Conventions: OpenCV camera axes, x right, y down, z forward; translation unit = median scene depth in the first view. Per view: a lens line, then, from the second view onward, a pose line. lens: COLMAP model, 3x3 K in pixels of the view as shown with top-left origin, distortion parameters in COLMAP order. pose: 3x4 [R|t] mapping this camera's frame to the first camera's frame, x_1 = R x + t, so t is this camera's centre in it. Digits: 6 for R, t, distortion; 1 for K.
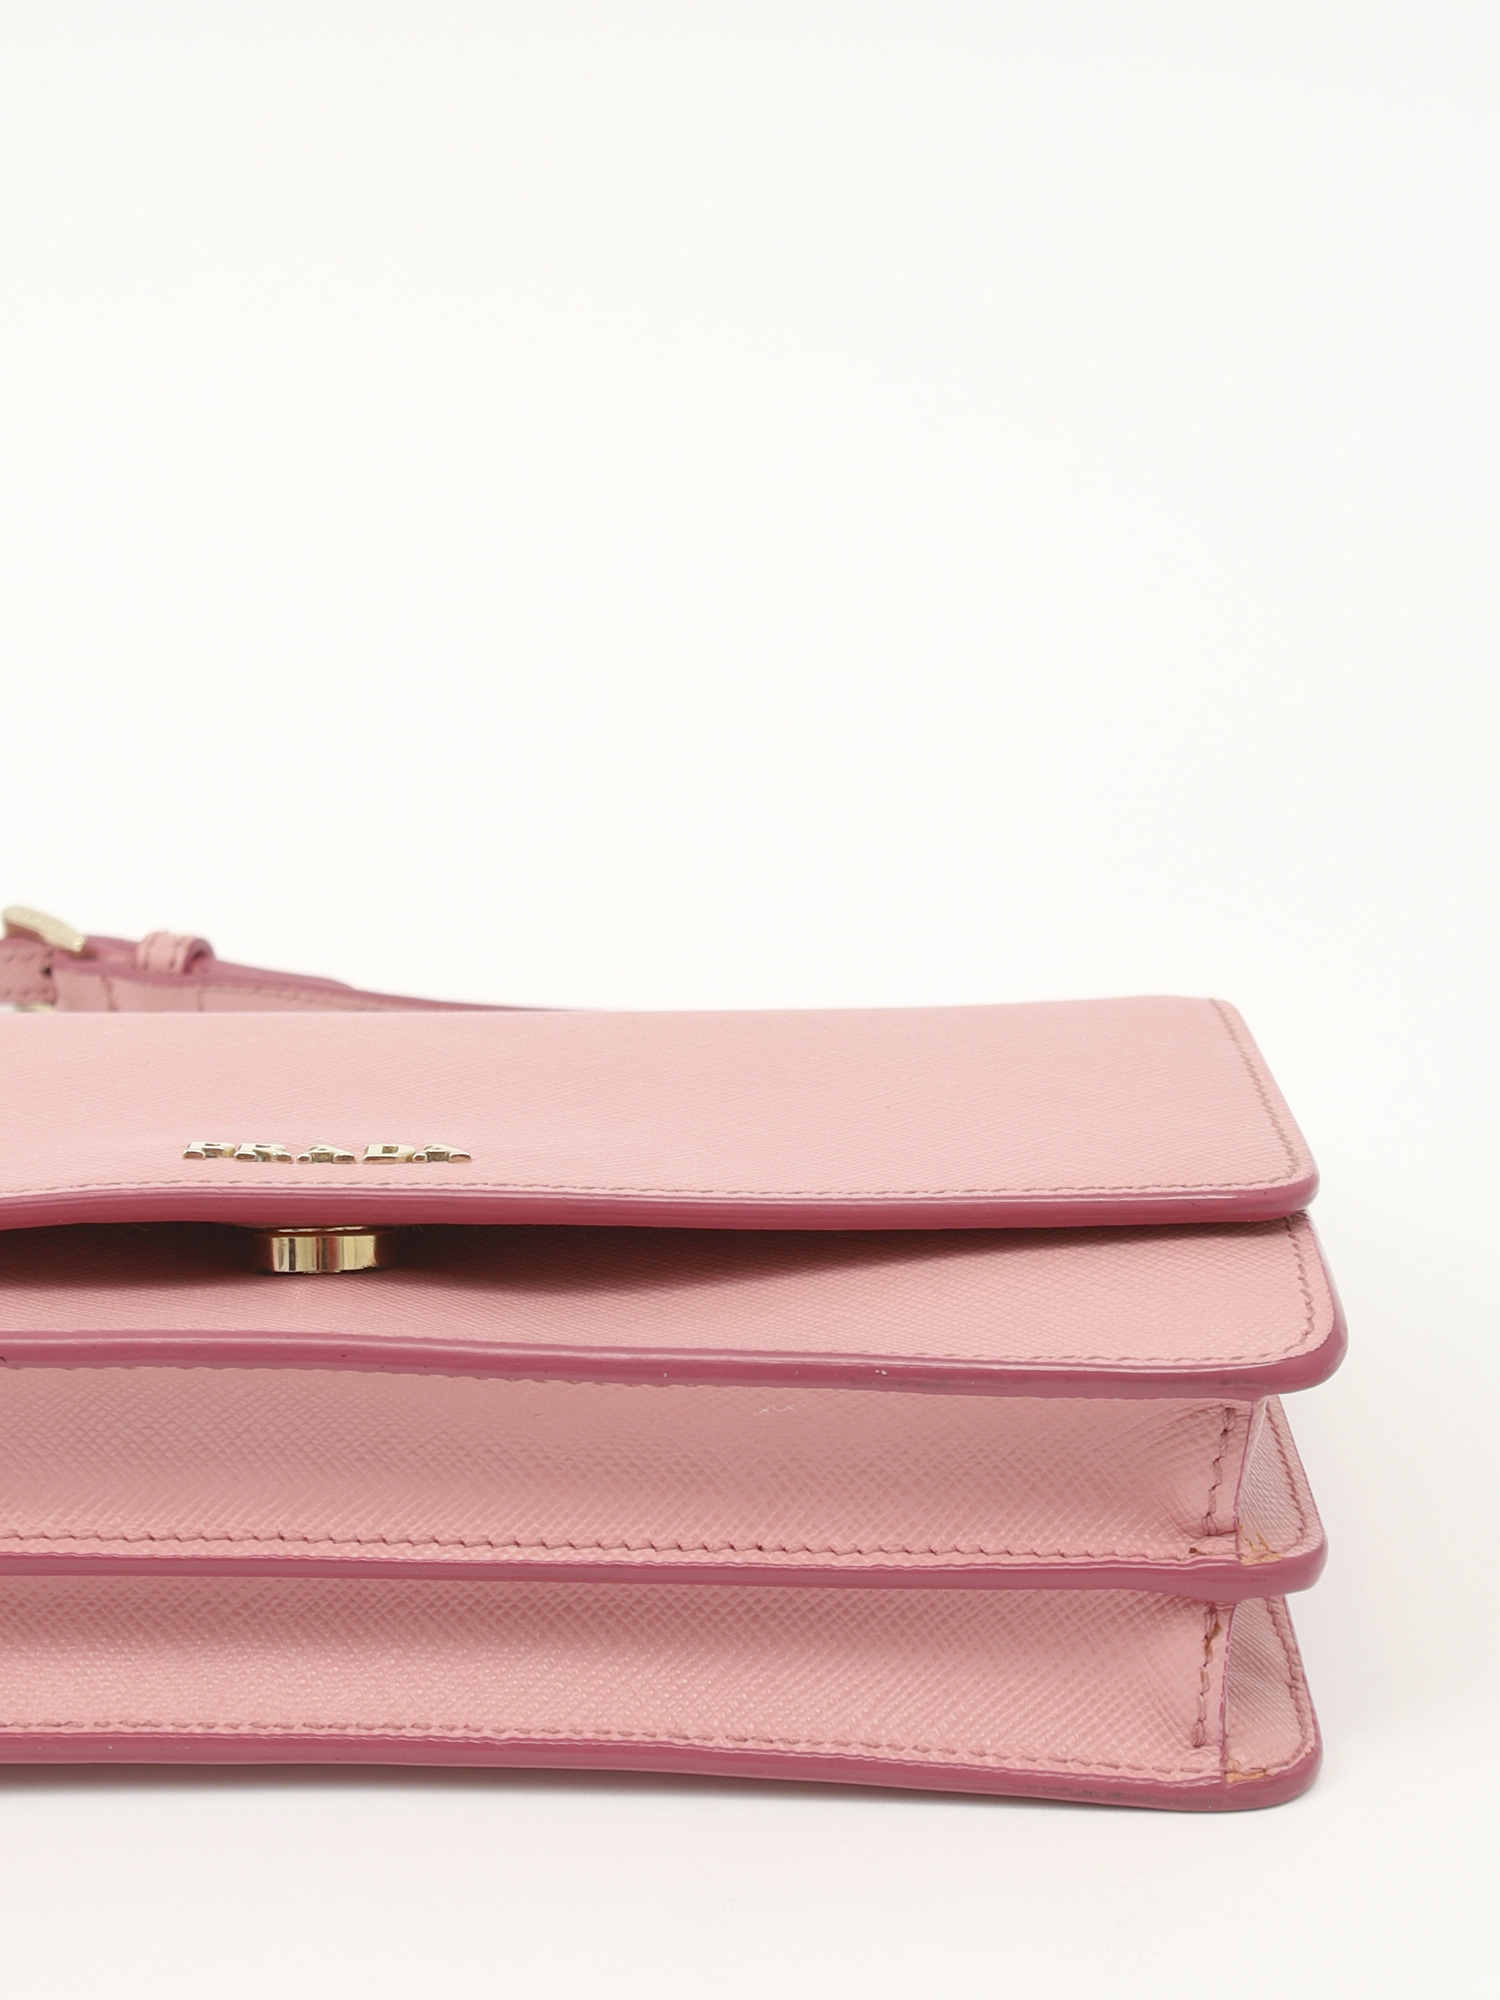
lens RADIAL K [[2092.5, 0, 748.6], [0, 2092.5, 984.5], [0, 0, 1]] dist [-0.011864, 0.000000]
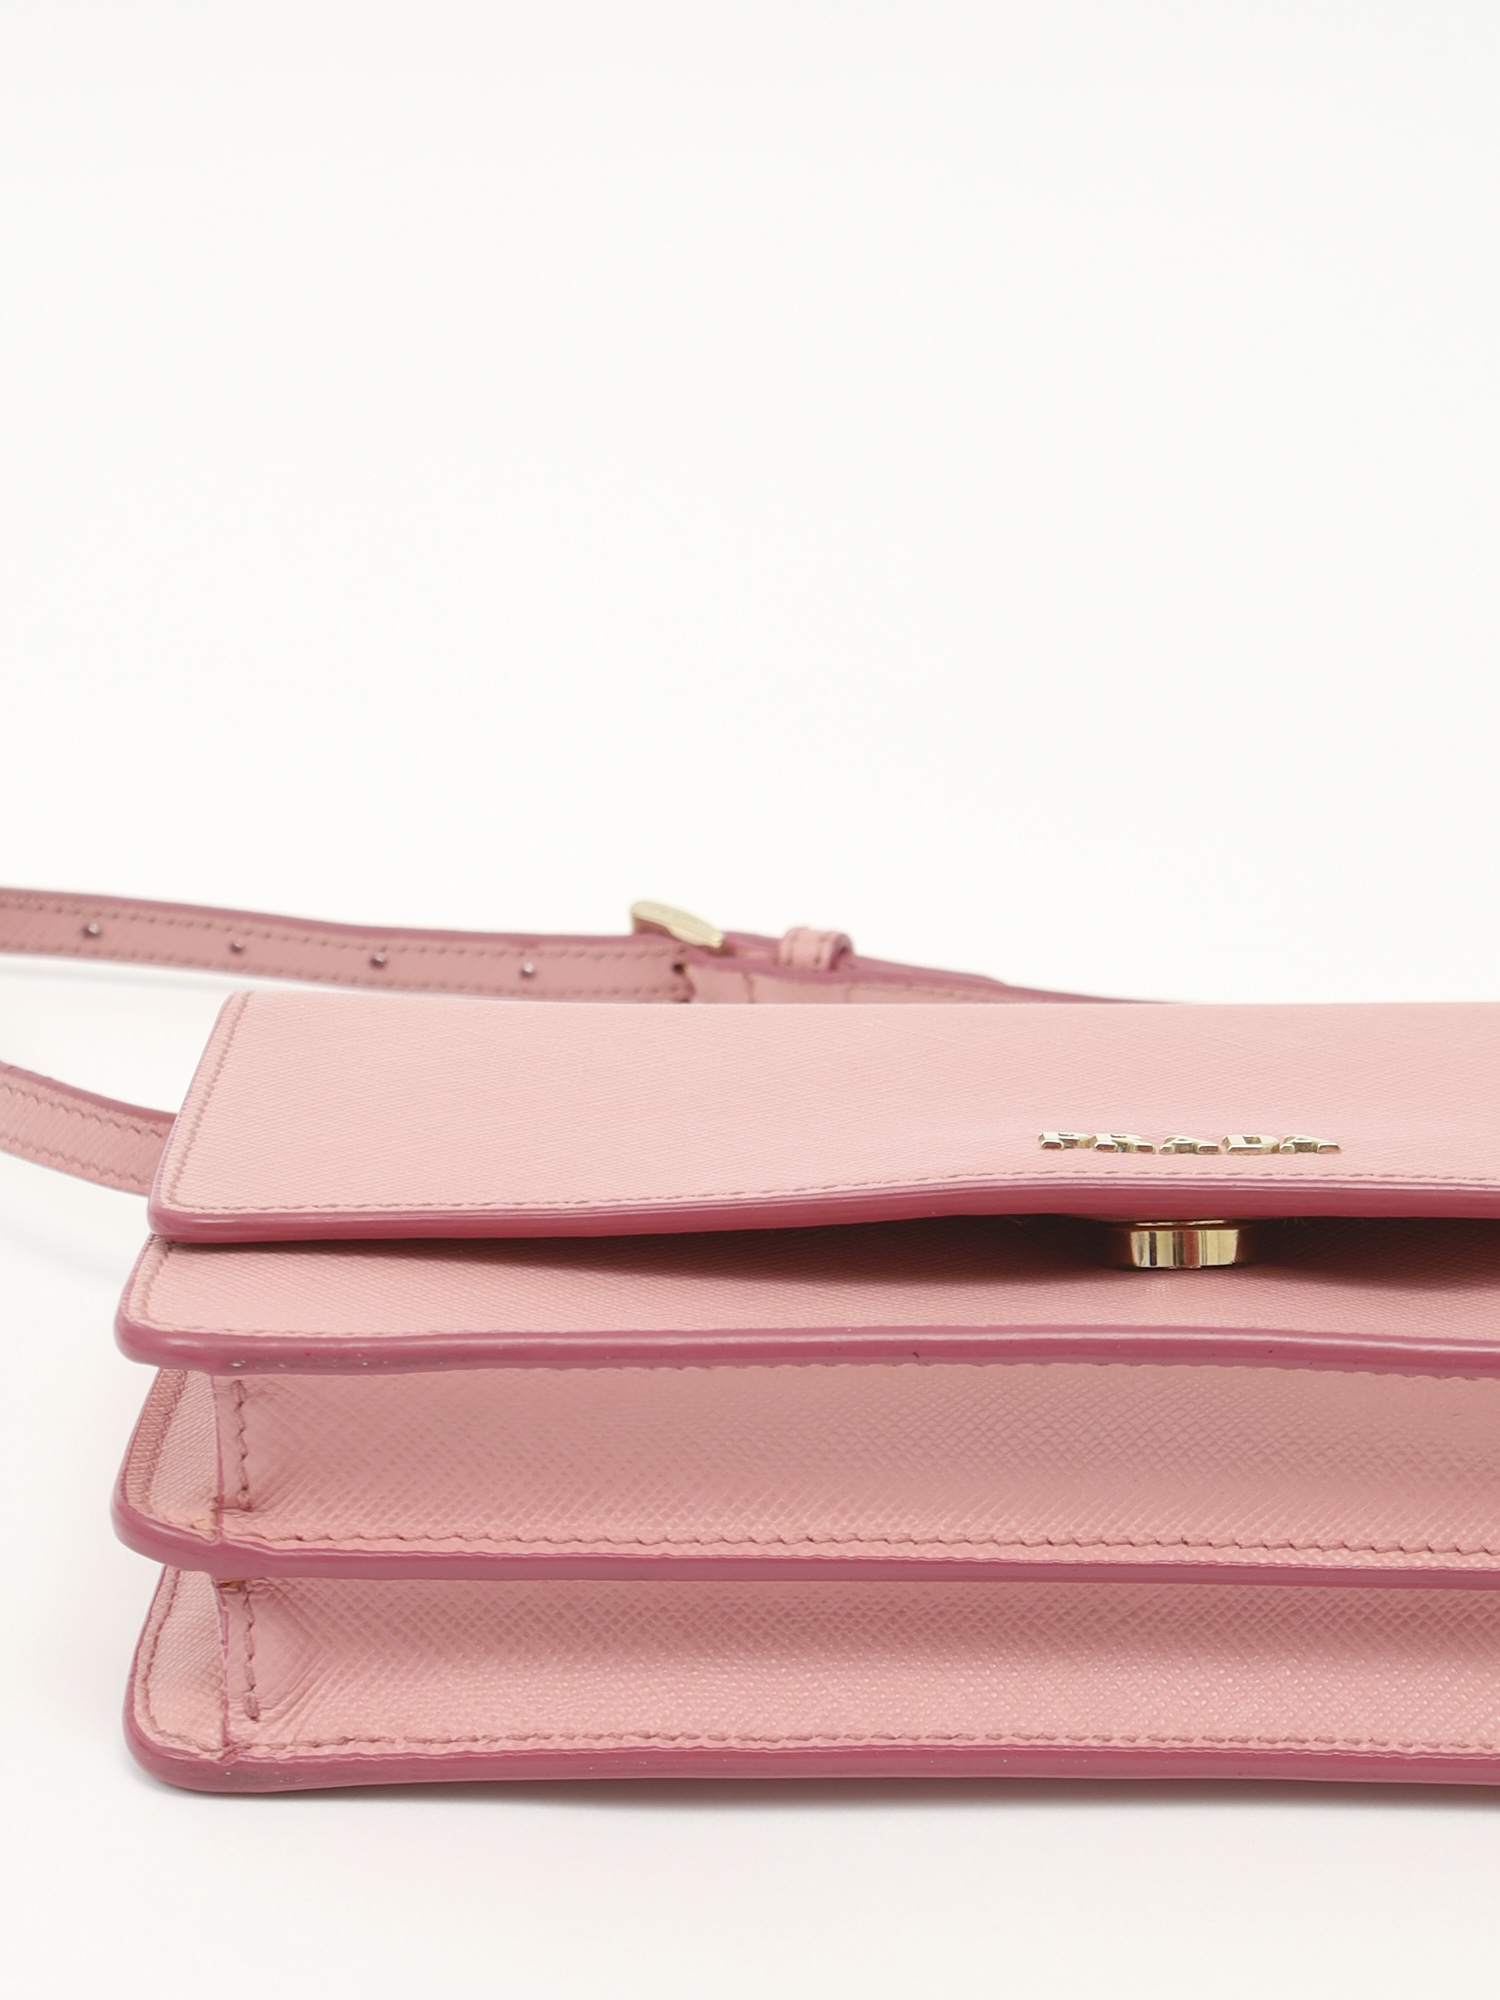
lens RADIAL K [[2092.5, 0, 751.3], [0, 2092.5, 1017.0], [0, 0, 1]] dist [-0.011864, 0.000000]
pose [[0.999822, -0.000263, -0.018850, -0.398619], [0.000252, 1.000000, -0.000634, 0.023937], [0.018850, 0.000629, 0.999822, 0.037347]]
